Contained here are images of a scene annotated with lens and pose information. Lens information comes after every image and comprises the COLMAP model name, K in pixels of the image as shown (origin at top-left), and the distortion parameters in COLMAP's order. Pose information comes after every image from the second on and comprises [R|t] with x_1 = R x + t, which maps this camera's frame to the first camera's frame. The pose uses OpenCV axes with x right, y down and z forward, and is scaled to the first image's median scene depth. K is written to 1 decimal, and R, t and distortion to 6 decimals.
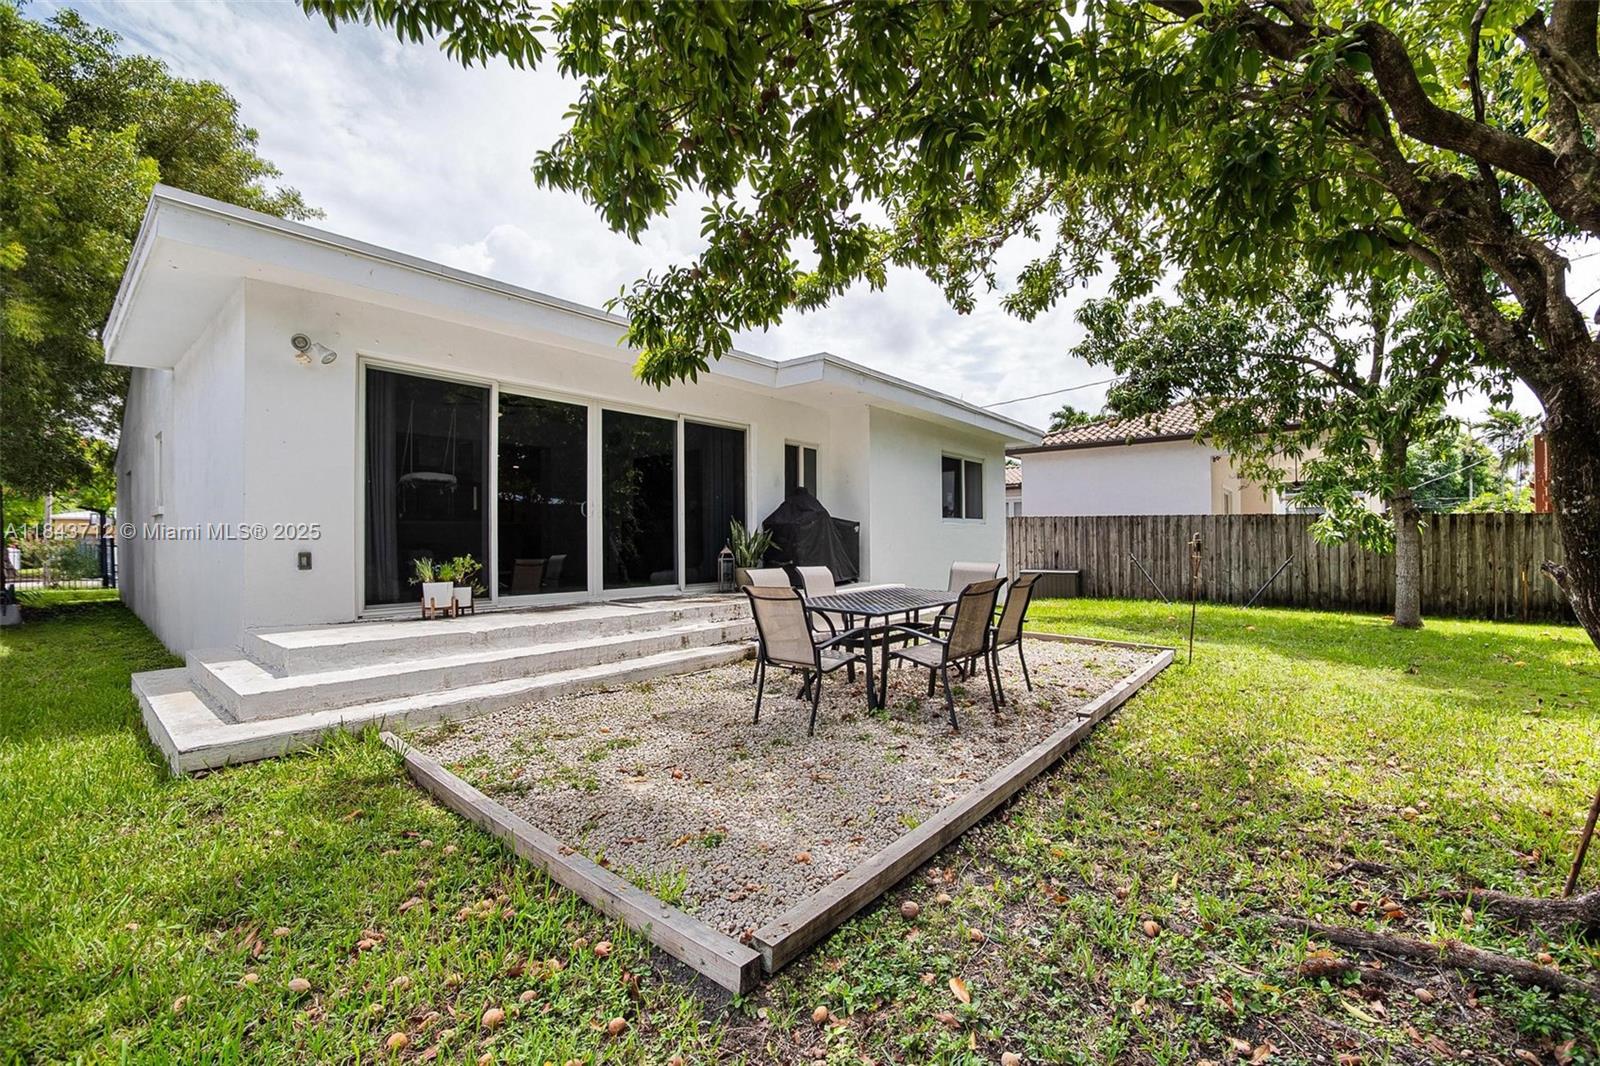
lens RADIAL K [[654.9, 0, 800.0], [0, 654.9, 533.0], [0, 0, 1]] dist [-0.002756, 0.000367]
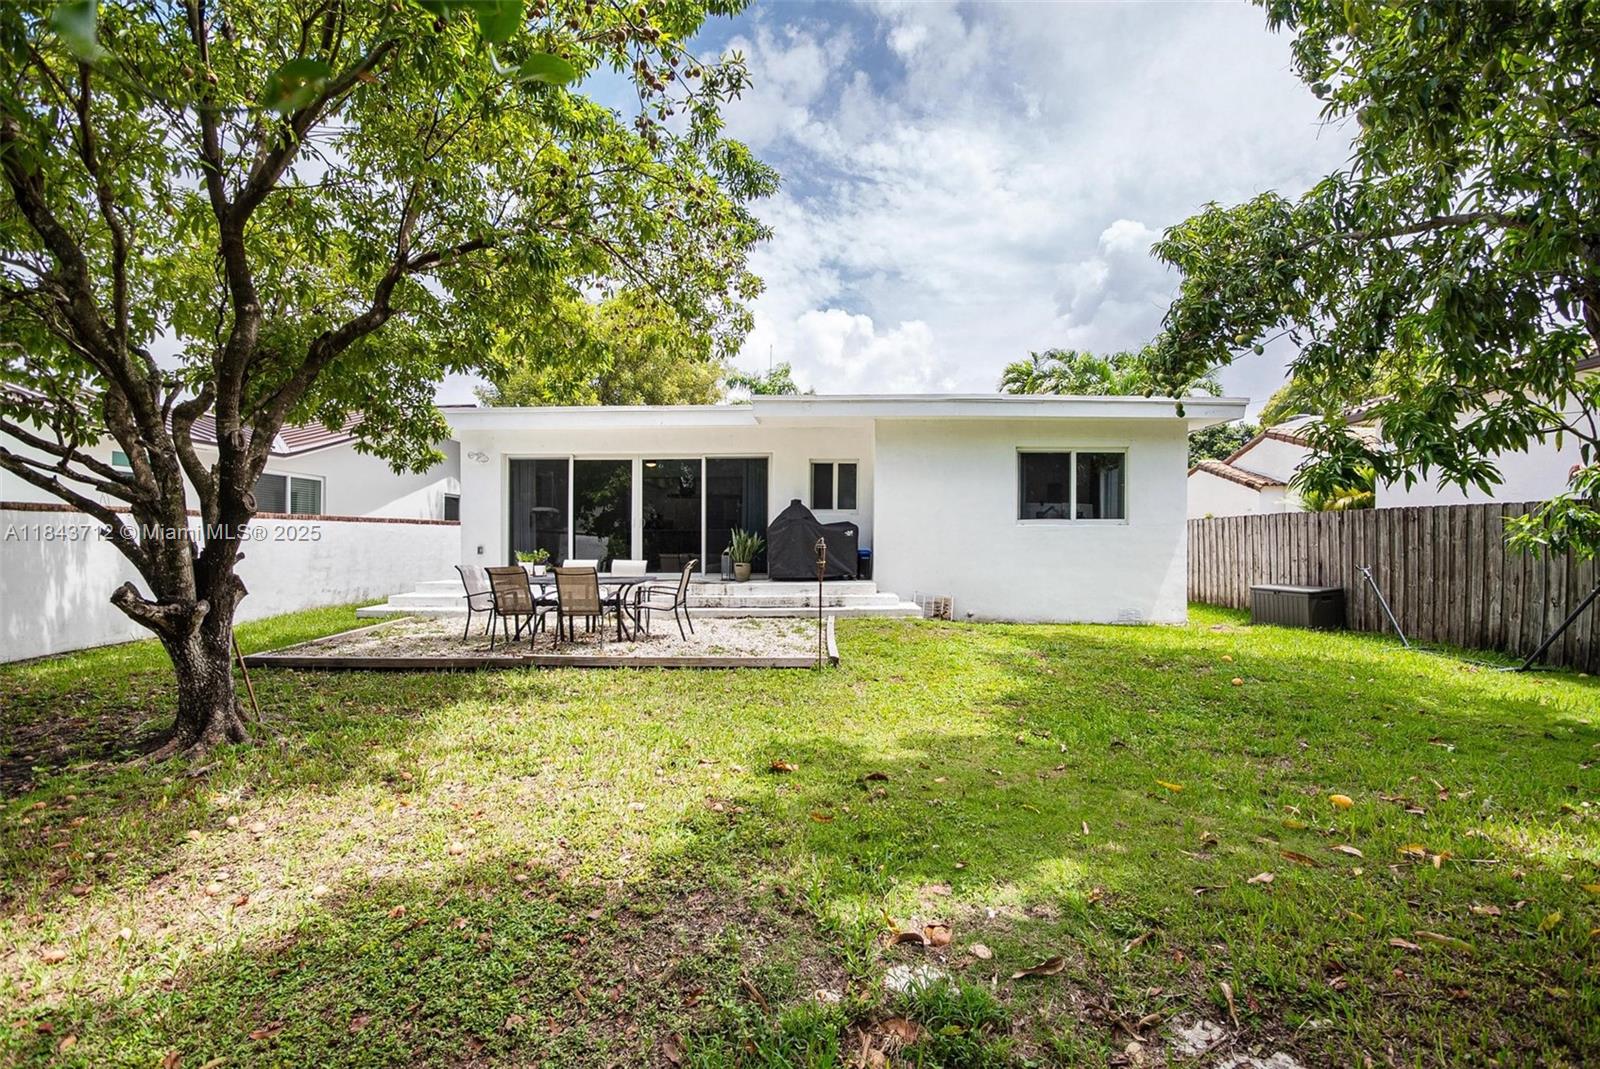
lens RADIAL K [[680.9, 0, 820.9], [0, 680.9, 523.6], [0, 0, 1]] dist [-0.002965, 0.000125]
pose [[0.641477, -0.018093, -0.766929, 0.720107], [0.003230, 0.999777, -0.020885, 0.001192], [0.767135, 0.010920, 0.641392, 0.160102]]
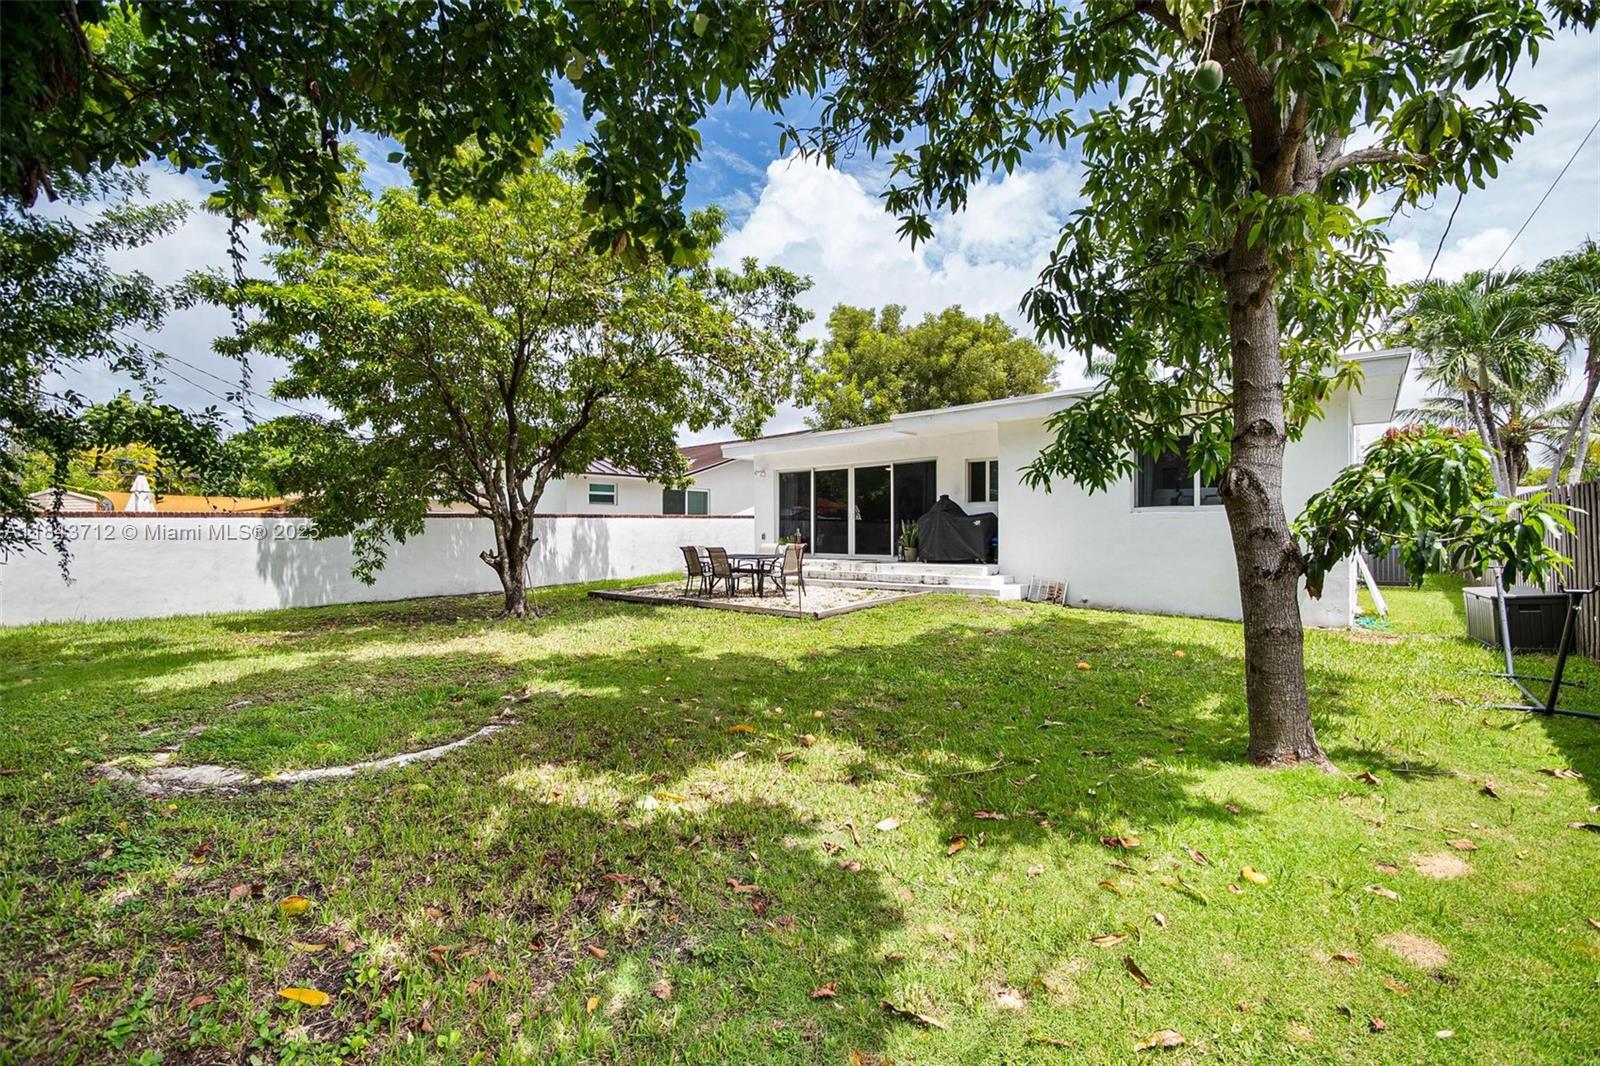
lens RADIAL K [[676.6, 0, 800.0], [0, 676.6, 533.0], [0, 0, 1]] dist [-0.038486, 0.000119]
pose [[-0.035127, 0.009883, -0.999334, 1.082628], [0.013110, 0.999870, 0.009428, -0.002708], [0.999297, -0.012770, -0.035252, 0.526733]]
